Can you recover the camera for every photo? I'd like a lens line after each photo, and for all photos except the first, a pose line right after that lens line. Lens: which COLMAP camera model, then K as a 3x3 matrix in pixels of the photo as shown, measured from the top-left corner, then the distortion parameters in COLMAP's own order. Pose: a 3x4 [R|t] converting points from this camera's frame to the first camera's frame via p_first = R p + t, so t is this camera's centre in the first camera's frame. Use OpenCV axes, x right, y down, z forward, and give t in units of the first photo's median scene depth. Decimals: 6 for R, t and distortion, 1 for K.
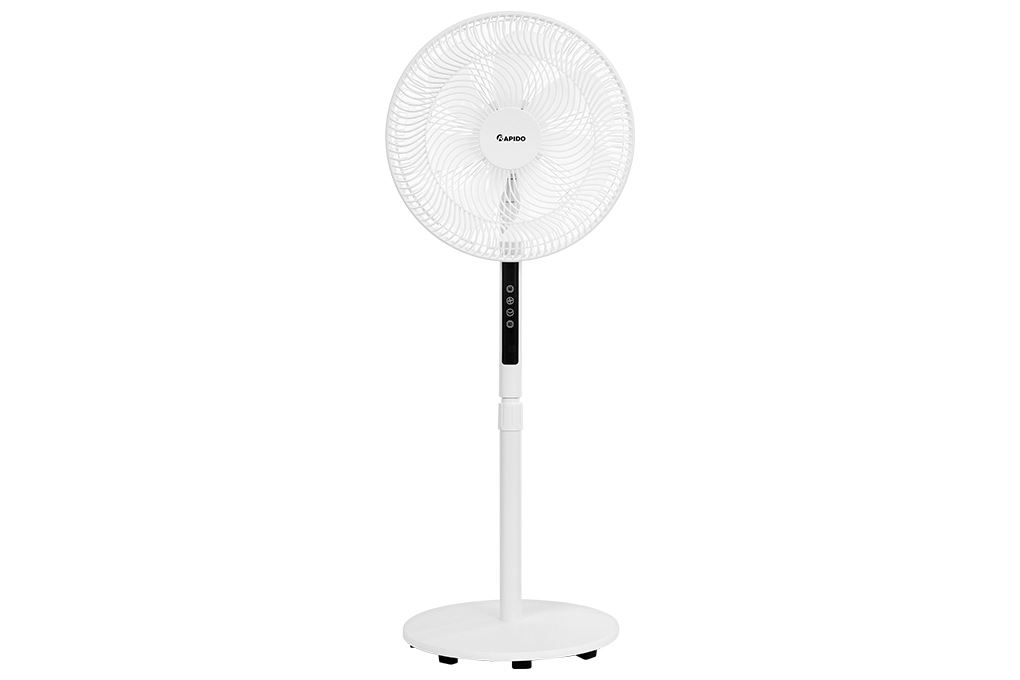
lens RADIAL K [[1814.5, 0, 510.0], [0, 1814.5, 340.0], [0, 0, 1]] dist [0.072227, 0.017411]
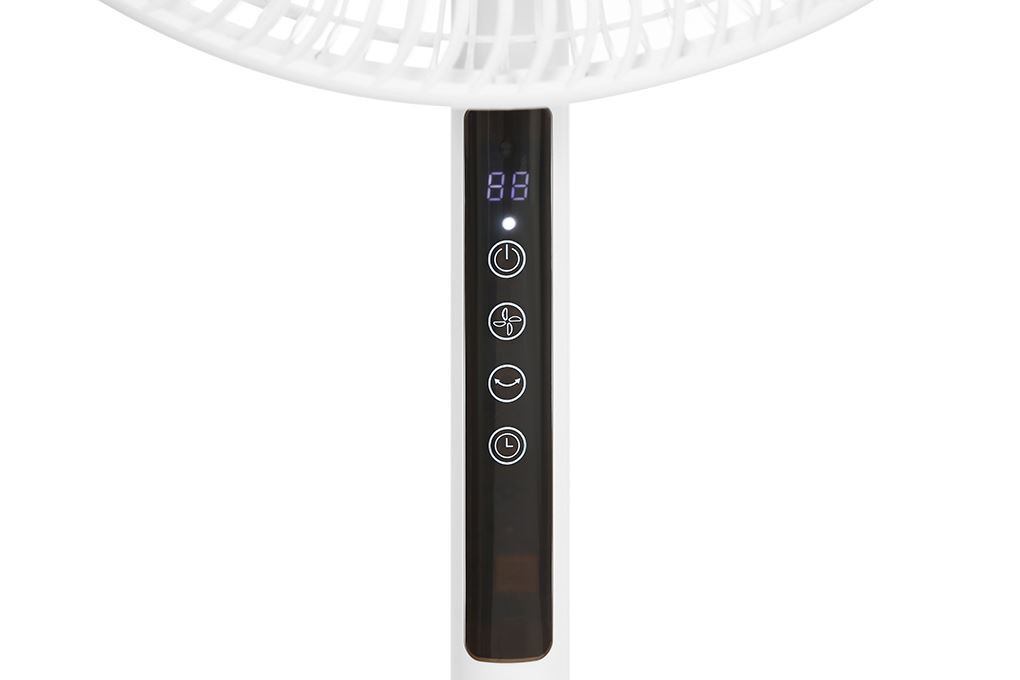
lens RADIAL K [[2777.6, 0, 510.0], [0, 2777.6, 340.0], [0, 0, 1]] dist [0.048892, 0.042865]
pose [[0.999946, -0.009176, -0.004967, 0.001609], [0.009385, 0.998990, 0.043938, -0.031980], [0.004559, -0.043982, 0.999022, 0.718775]]
